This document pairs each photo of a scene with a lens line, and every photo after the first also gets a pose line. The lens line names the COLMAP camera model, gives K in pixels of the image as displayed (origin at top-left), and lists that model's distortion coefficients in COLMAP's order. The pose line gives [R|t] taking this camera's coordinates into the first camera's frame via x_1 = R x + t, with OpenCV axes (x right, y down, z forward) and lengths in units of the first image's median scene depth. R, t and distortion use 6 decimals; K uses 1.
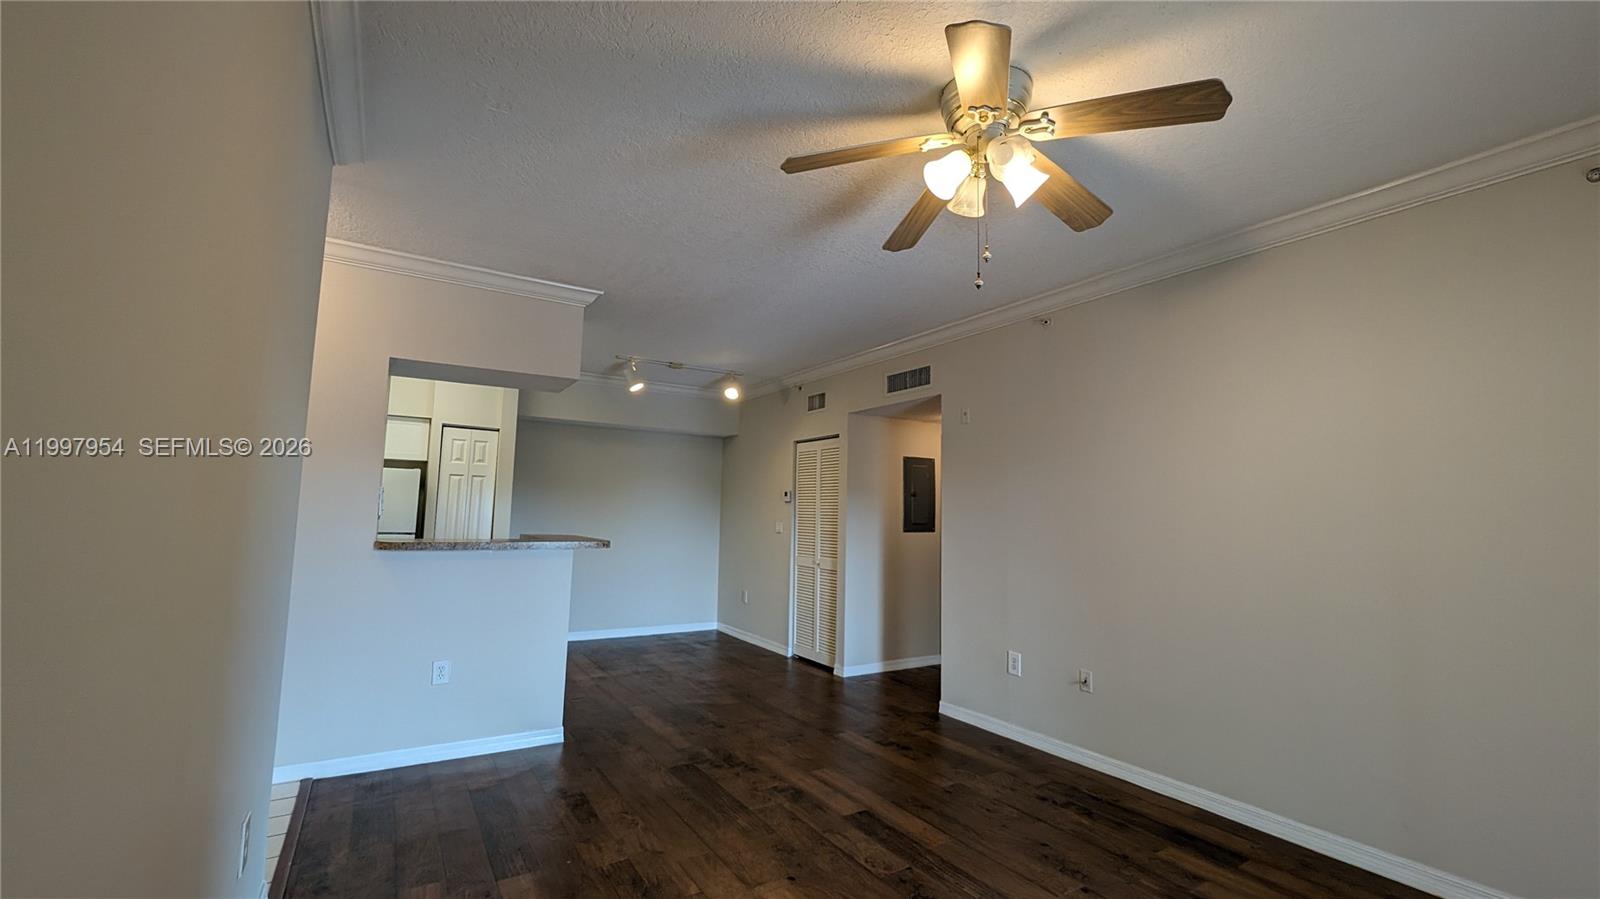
lens RADIAL K [[658.0, 0, 799.9], [0, 658.0, 447.9], [0, 0, 1]] dist [0.001670, -0.000171]
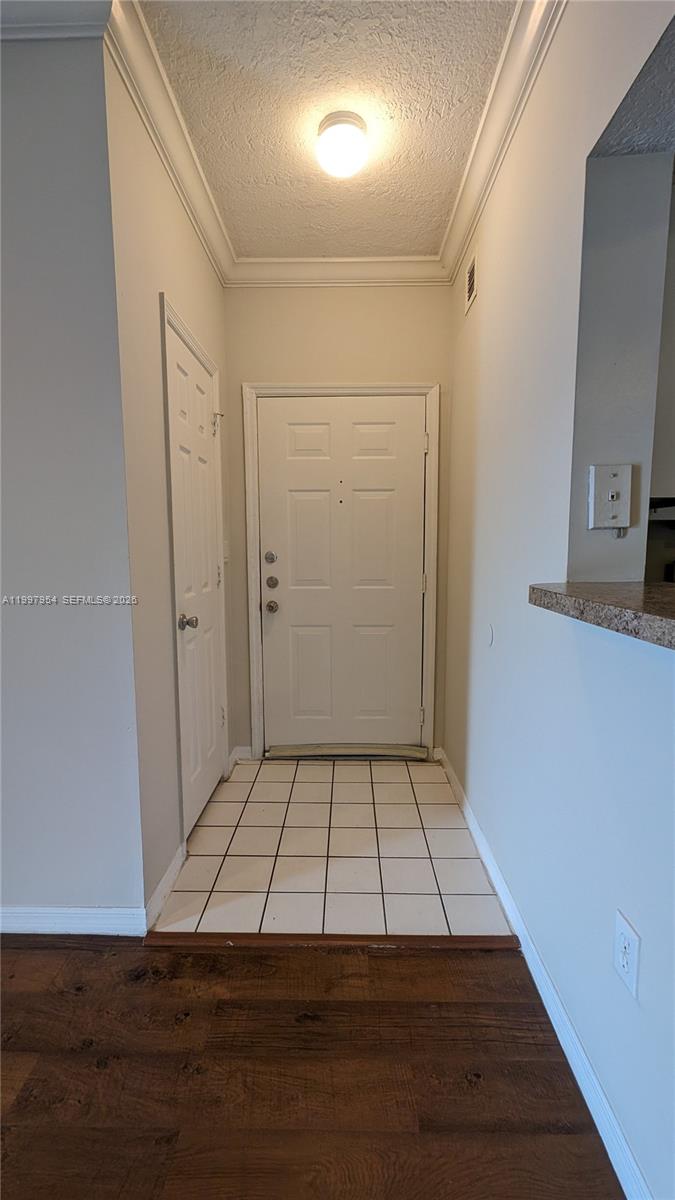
lens RADIAL K [[493.5, 0, 337.5], [0, 493.5, 600.0], [0, 0, 1]] dist [0.001670, -0.000171]
pose [[-0.545386, 0.073322, -0.834972, -0.253883], [0.074193, 0.996479, 0.039043, 0.128757], [0.834895, -0.040656, -0.548906, 1.065217]]
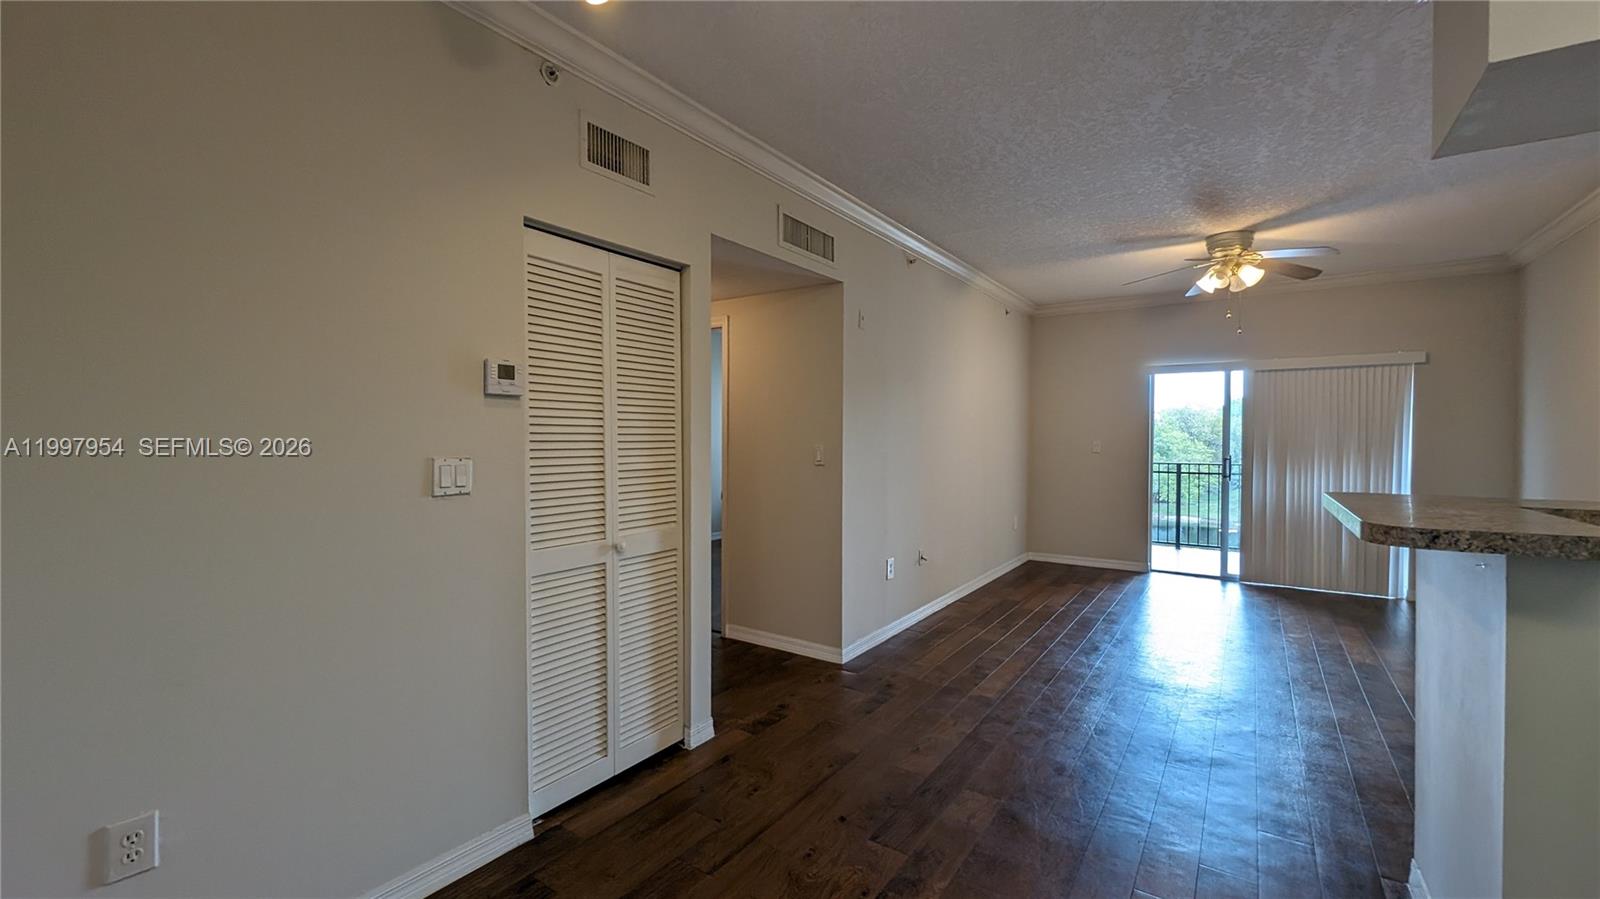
lens RADIAL K [[658.0, 0, 799.9], [0, 658.0, 447.9], [0, 0, 1]] dist [0.001670, -0.000171]
pose [[-0.391651, -0.039001, 0.919287, -0.712213], [-0.102301, 0.994753, -0.001381, 0.175517], [-0.914409, -0.094585, -0.393585, 1.876321]]
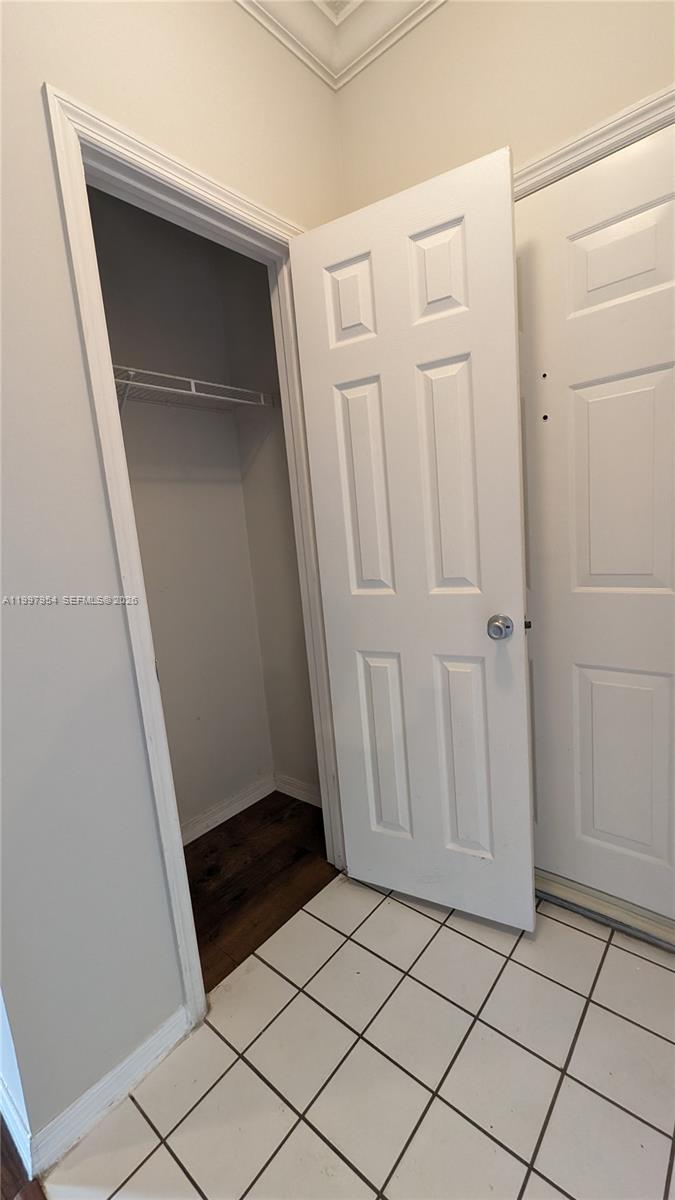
lens RADIAL K [[493.5, 0, 337.5], [0, 493.5, 600.0], [0, 0, 1]] dist [0.001670, -0.000171]
pose [[-0.950157, 0.108174, -0.292403, -0.637841], [0.097192, 0.993913, 0.051875, 0.110730], [0.296235, 0.020870, -0.954887, 0.971192]]
